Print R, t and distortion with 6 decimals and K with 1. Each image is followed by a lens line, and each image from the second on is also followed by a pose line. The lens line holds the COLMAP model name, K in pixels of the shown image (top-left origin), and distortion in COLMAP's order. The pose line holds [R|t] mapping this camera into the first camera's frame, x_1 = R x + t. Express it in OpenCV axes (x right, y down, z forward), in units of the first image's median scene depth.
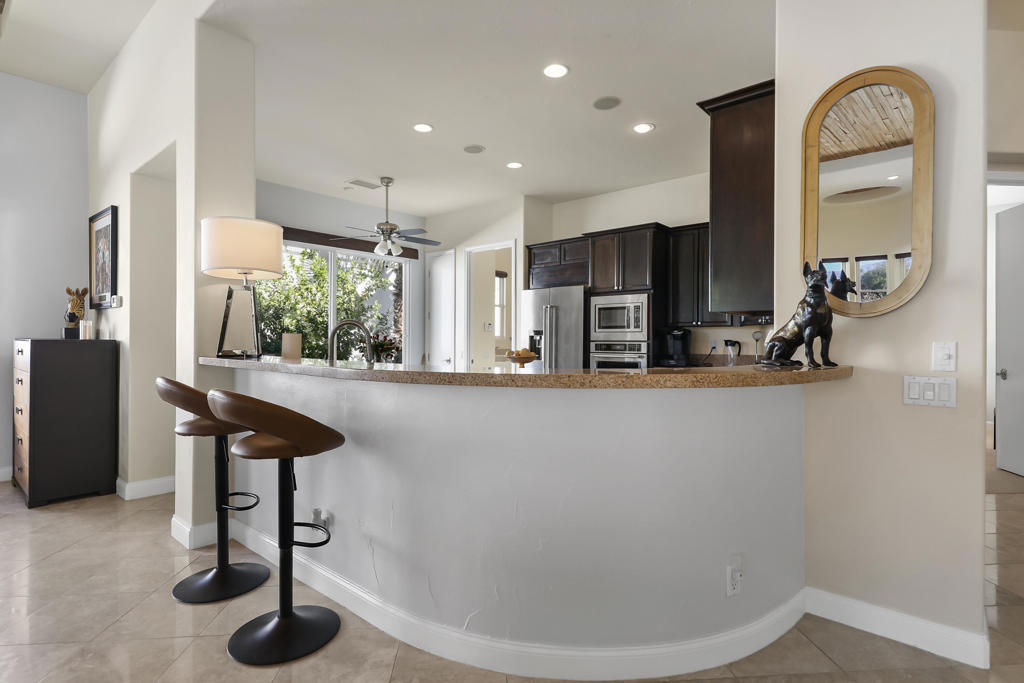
lens RADIAL K [[531.8, 0, 512.4], [0, 531.8, 342.2], [0, 0, 1]] dist [0.001298, 0.000238]
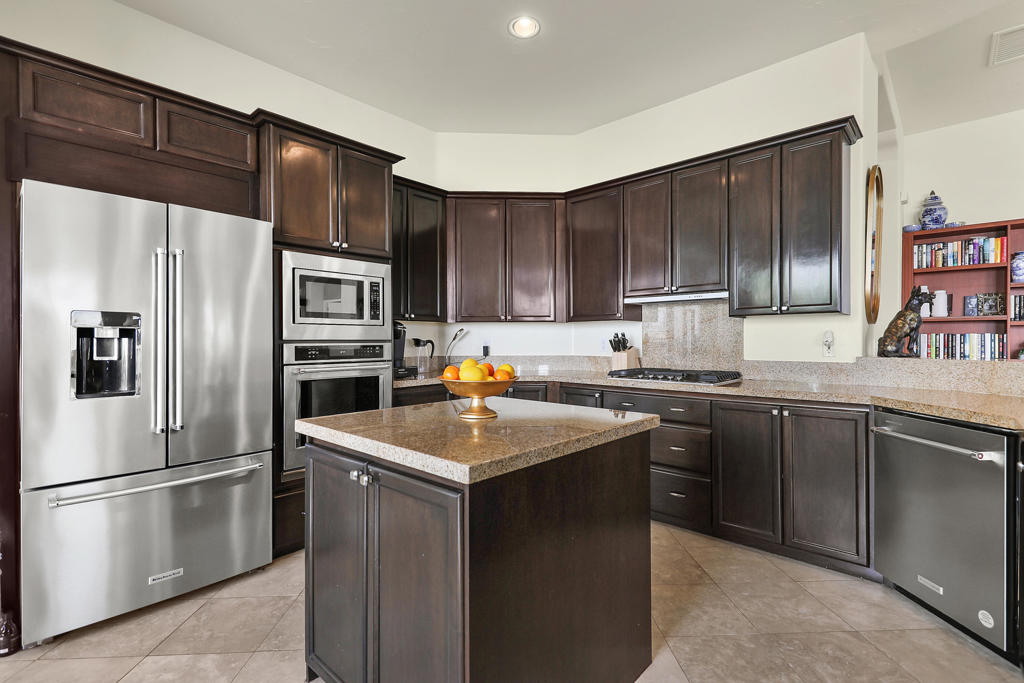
lens RADIAL K [[478.6, 0, 512.2], [0, 478.6, 339.4], [0, 0, 1]] dist [0.000021, -0.000070]
pose [[-0.005323, -0.005178, 0.999972, -0.302589], [0.003083, 0.999982, 0.005195, -0.005760], [-0.999981, 0.003111, -0.005307, 0.832217]]
